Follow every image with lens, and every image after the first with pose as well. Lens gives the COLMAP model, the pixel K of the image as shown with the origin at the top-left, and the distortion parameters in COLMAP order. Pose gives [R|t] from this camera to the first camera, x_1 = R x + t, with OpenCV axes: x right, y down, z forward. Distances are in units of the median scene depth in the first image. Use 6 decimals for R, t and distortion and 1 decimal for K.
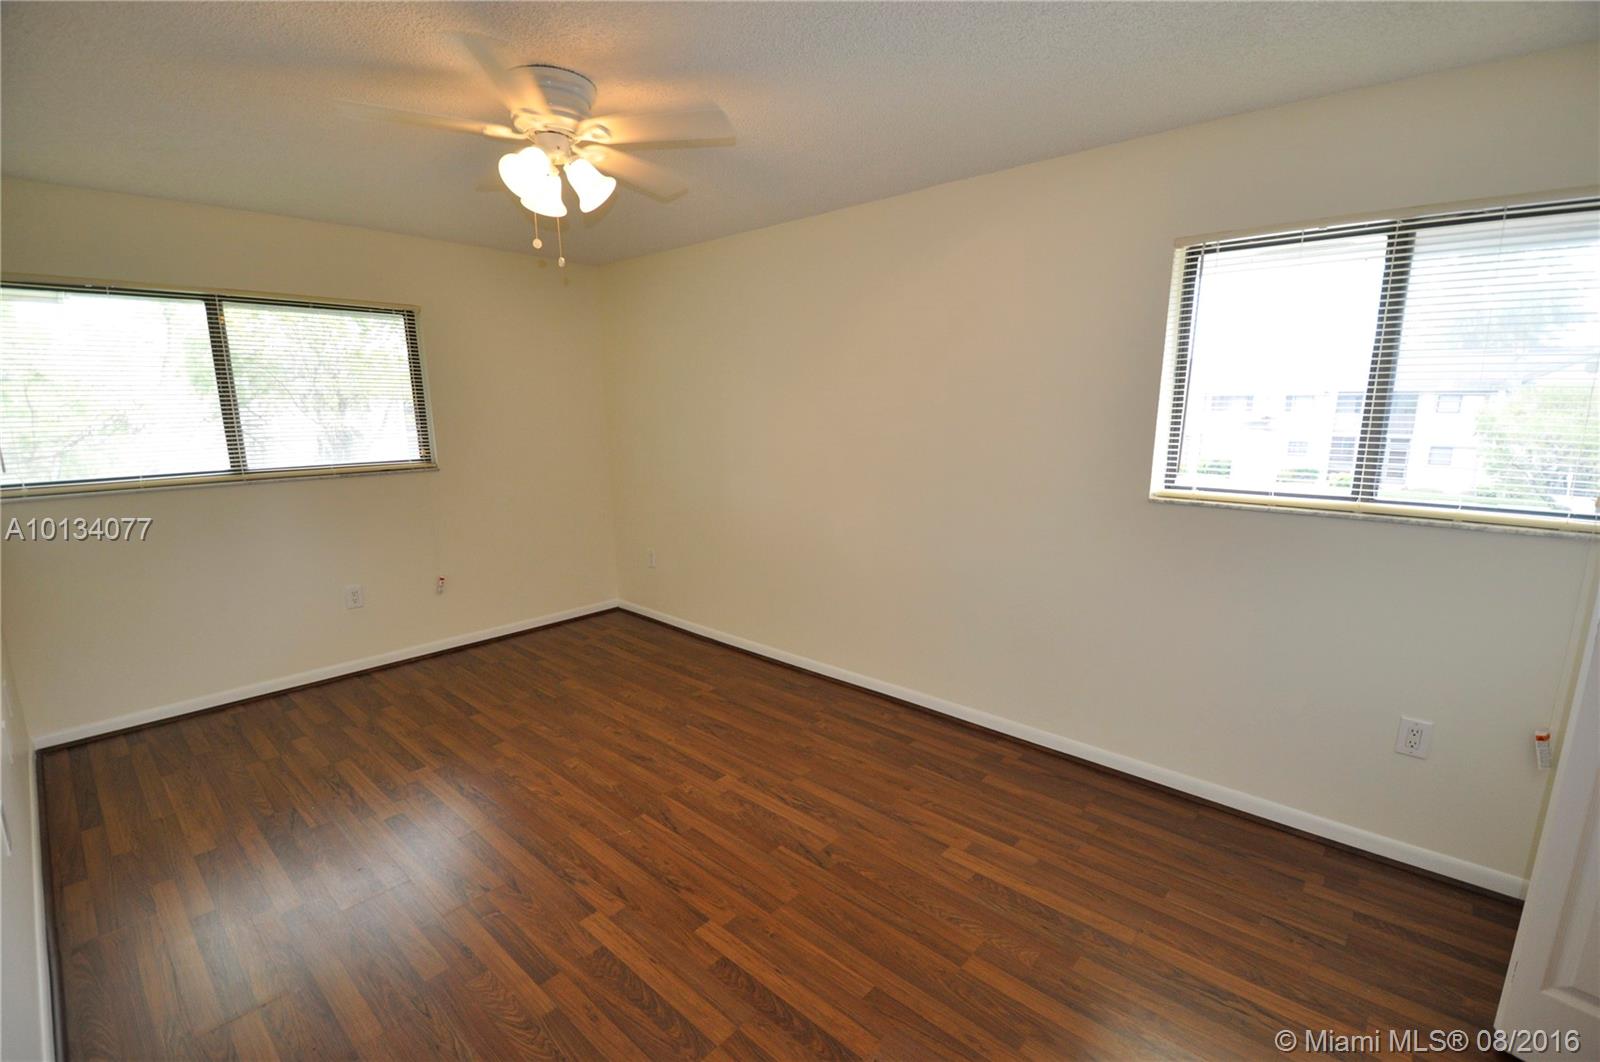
lens RADIAL K [[696.6, 0, 797.0], [0, 696.6, 535.5], [0, 0, 1]] dist [0.029850, -0.028306]
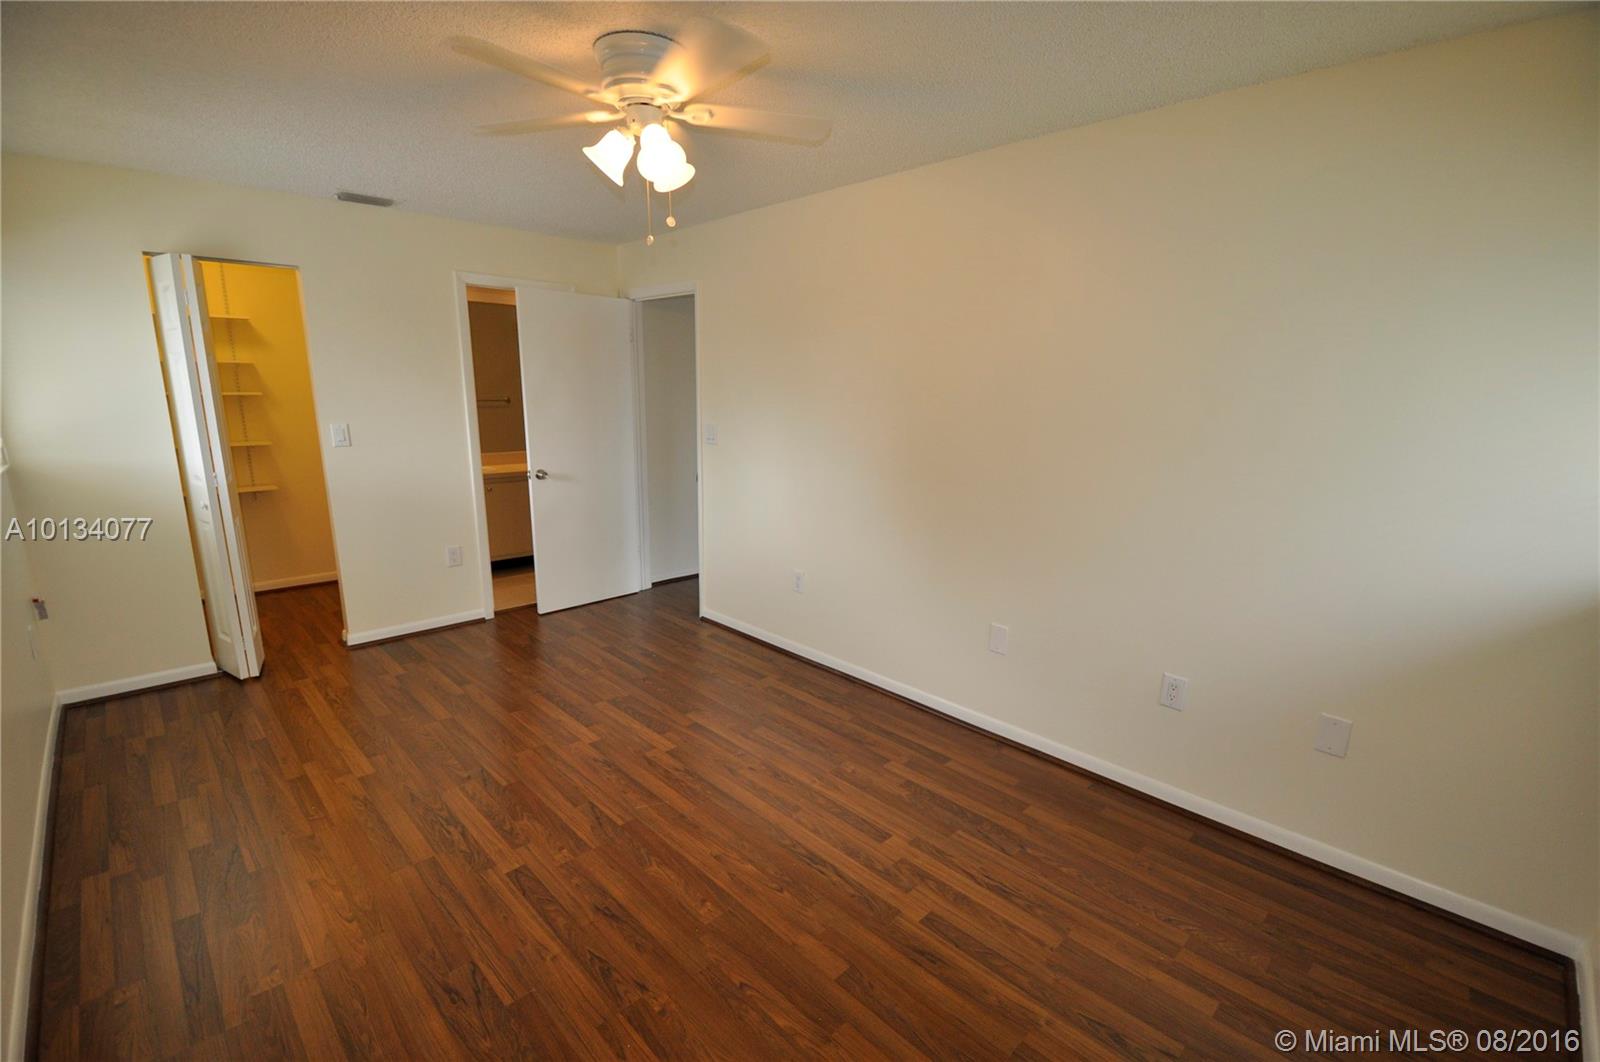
lens RADIAL K [[696.6, 0, 797.0], [0, 696.6, 535.5], [0, 0, 1]] dist [0.029850, -0.028306]
pose [[-0.997772, -0.023023, 0.062615, -0.507821], [0.002743, 0.923611, 0.383320, -0.322276], [-0.066657, 0.382638, -0.921491, 1.708217]]
